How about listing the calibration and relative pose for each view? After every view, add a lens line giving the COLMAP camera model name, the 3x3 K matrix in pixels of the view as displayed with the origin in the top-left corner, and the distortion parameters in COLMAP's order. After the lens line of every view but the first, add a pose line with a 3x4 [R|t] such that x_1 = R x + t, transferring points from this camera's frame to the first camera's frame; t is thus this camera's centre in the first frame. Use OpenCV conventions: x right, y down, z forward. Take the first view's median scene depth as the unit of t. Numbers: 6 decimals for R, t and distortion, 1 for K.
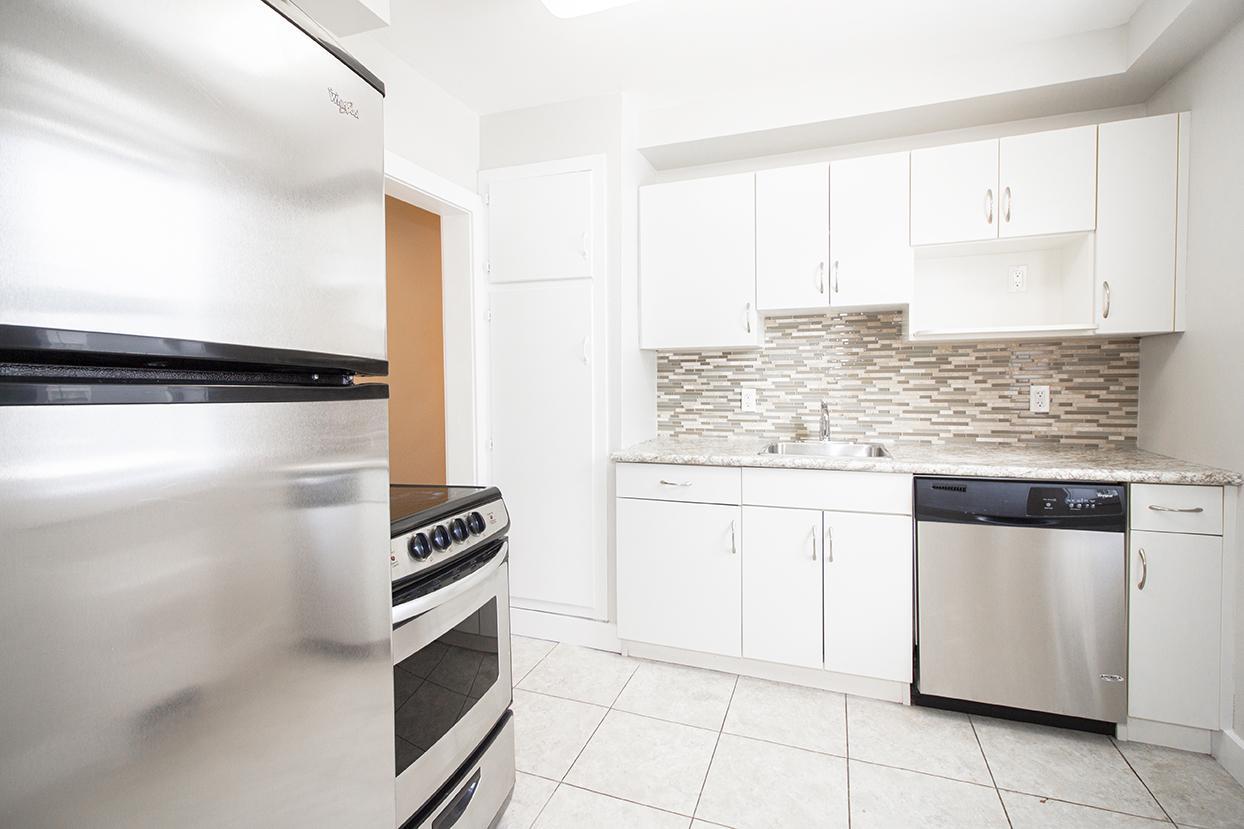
lens RADIAL K [[584.5, 0, 617.0], [0, 584.5, 393.8], [0, 0, 1]] dist [0.000086, -0.002579]
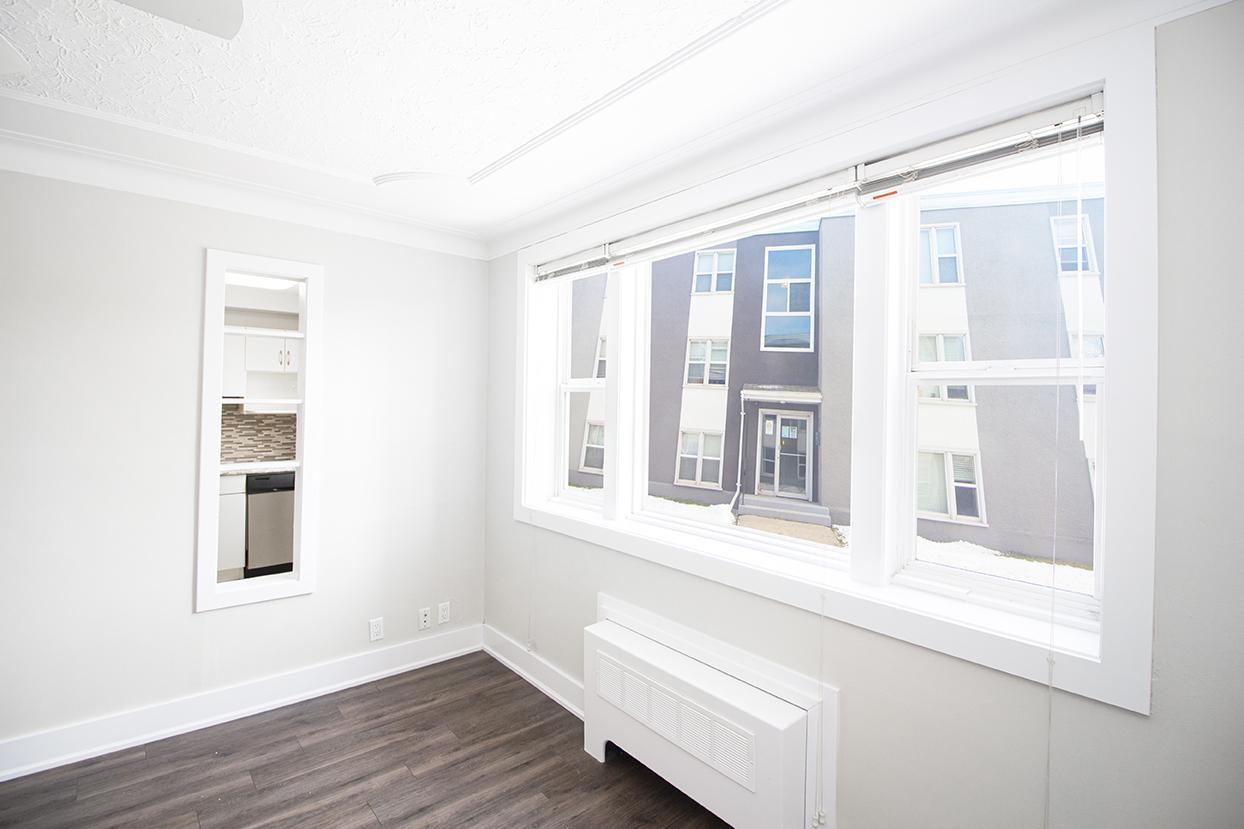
lens RADIAL K [[584.5, 0, 627.7], [0, 584.5, 397.4], [0, 0, 1]] dist [0.000086, -0.002579]
pose [[0.470348, 0.022437, 0.882196, -0.690296], [0.004859, 0.999596, -0.028013, -0.080460], [-0.882468, 0.017463, 0.470048, -1.183753]]
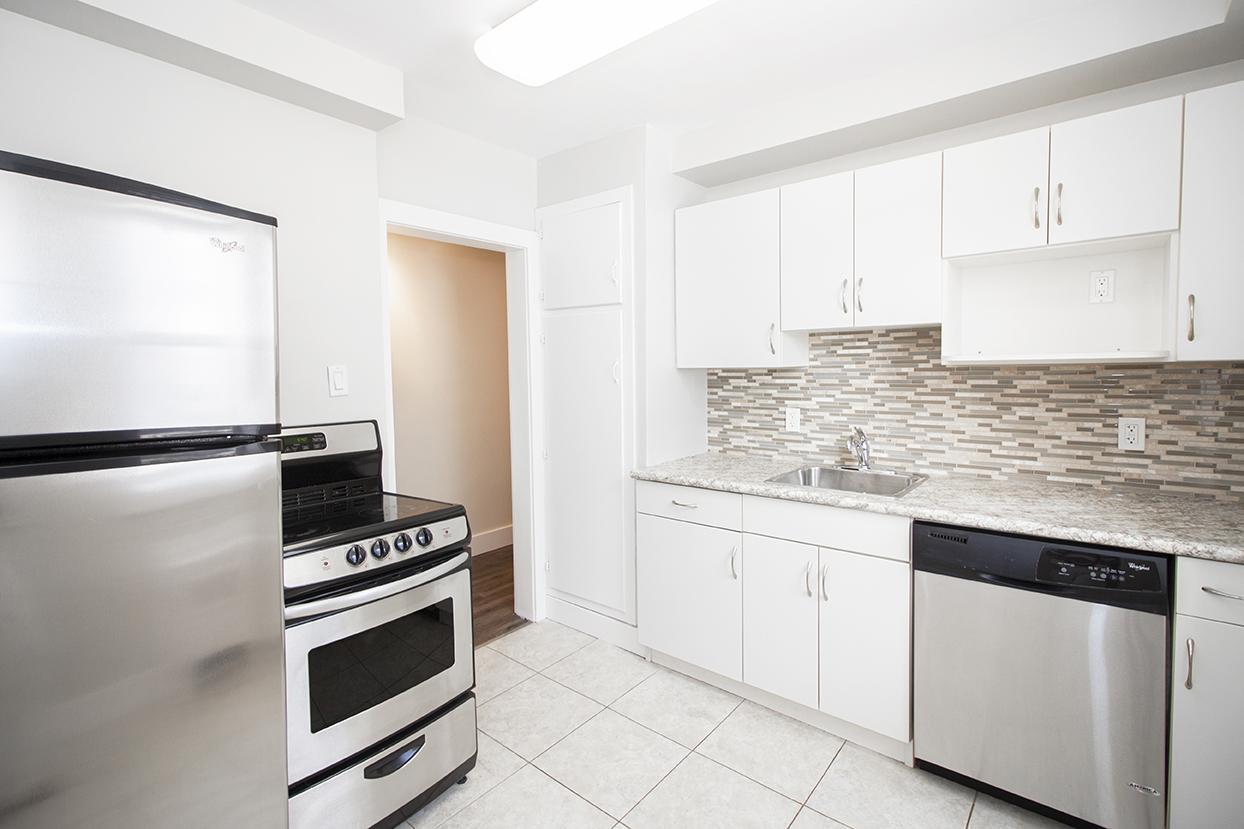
lens RADIAL K [[584.5, 0, 620.6], [0, 584.5, 392.6], [0, 0, 1]] dist [0.000086, -0.002579]
pose [[0.941223, 0.011876, -0.337577, 0.322031], [-0.003342, 0.999660, 0.025849, -0.066041], [0.337769, -0.023201, 0.940943, -0.002707]]
